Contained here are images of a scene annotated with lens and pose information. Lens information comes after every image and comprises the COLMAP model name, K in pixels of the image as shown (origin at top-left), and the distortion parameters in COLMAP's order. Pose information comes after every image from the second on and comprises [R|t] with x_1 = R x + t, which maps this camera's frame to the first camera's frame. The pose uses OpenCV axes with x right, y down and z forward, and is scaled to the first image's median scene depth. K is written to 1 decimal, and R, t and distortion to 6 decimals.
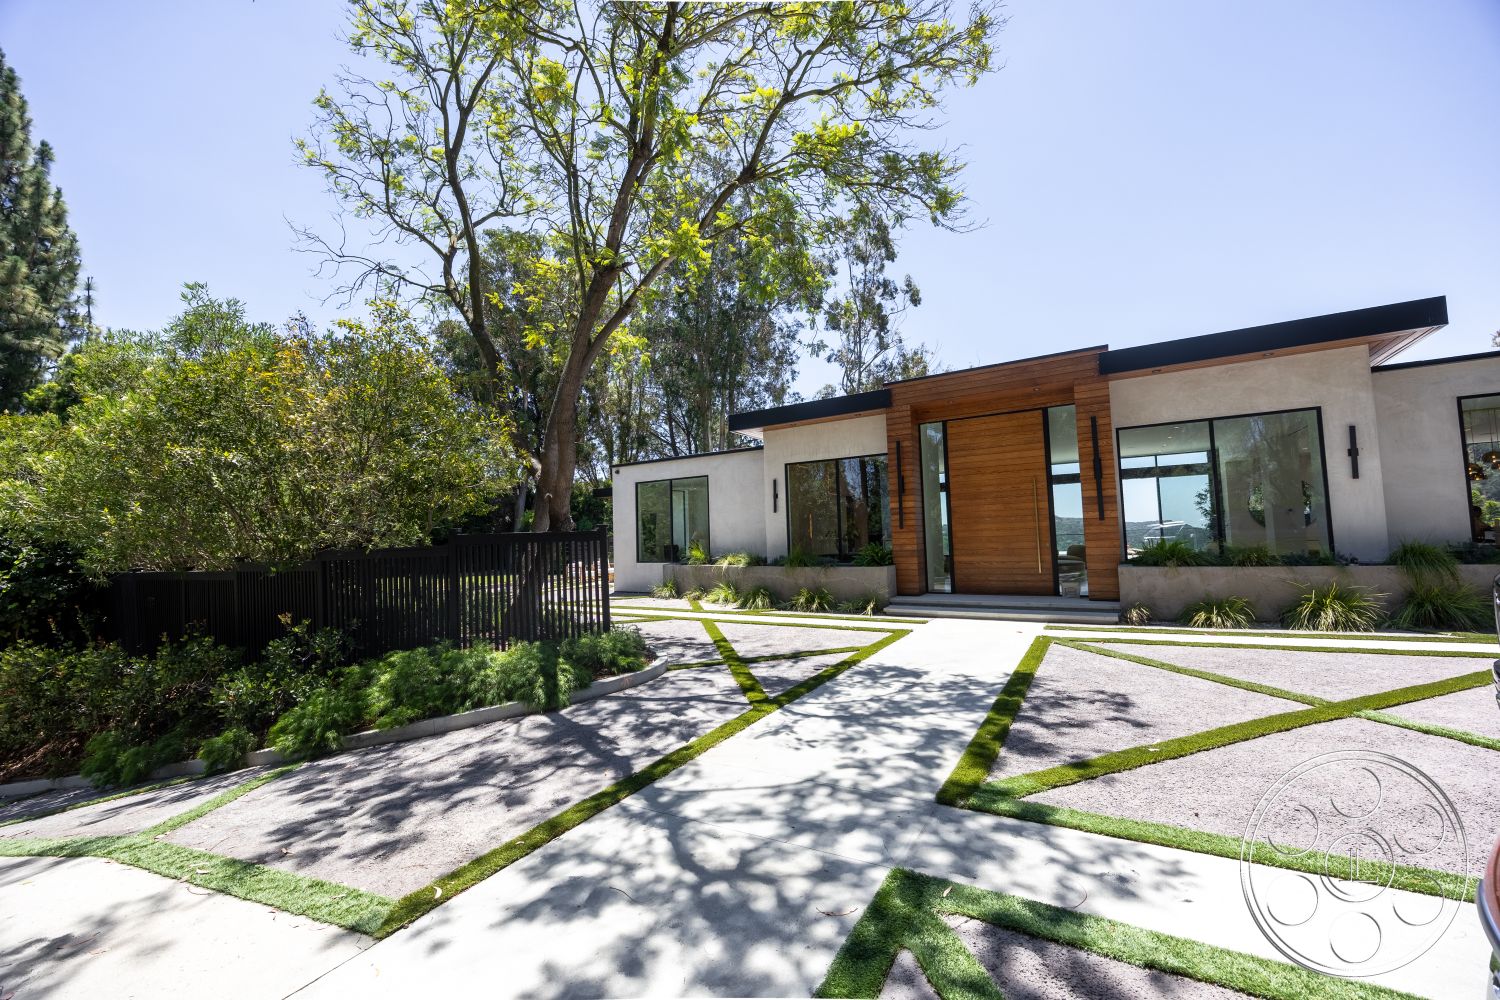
lens RADIAL K [[595.7, 0, 760.2], [0, 595.7, 497.6], [0, 0, 1]] dist [-0.001301, 0.000859]
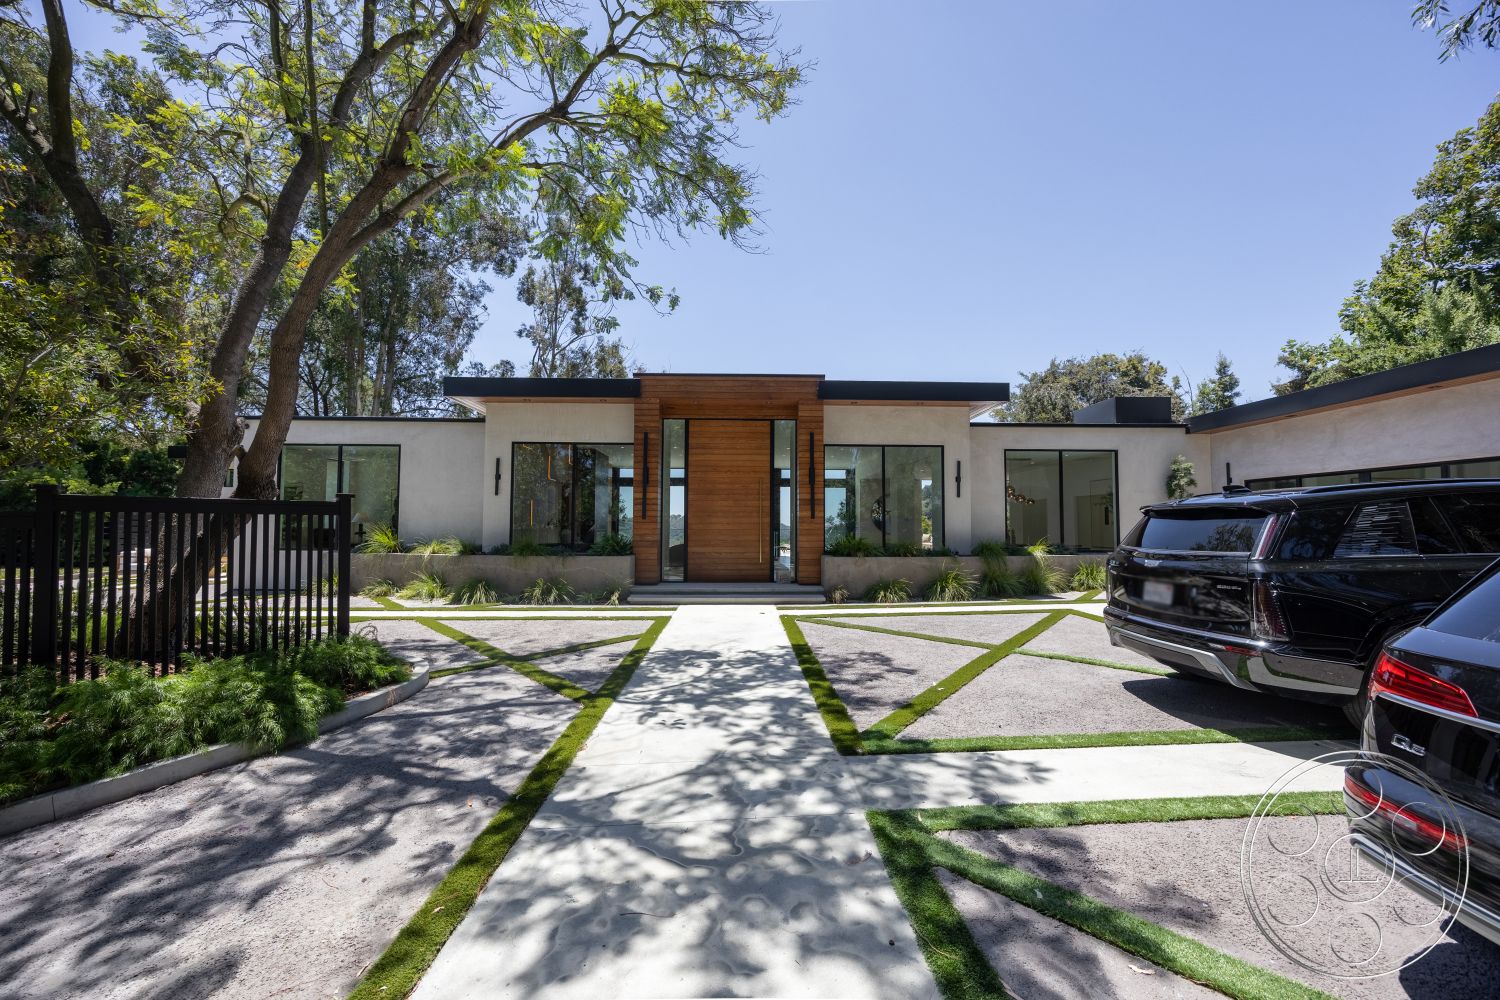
lens RADIAL K [[595.7, 0, 757.5], [0, 595.7, 501.2], [0, 0, 1]] dist [-0.001301, 0.000859]
pose [[0.822293, 0.059316, 0.565964, -0.223874], [-0.067293, 0.997710, -0.006795, 0.019745], [-0.565071, -0.032498, 0.824402, 0.070296]]
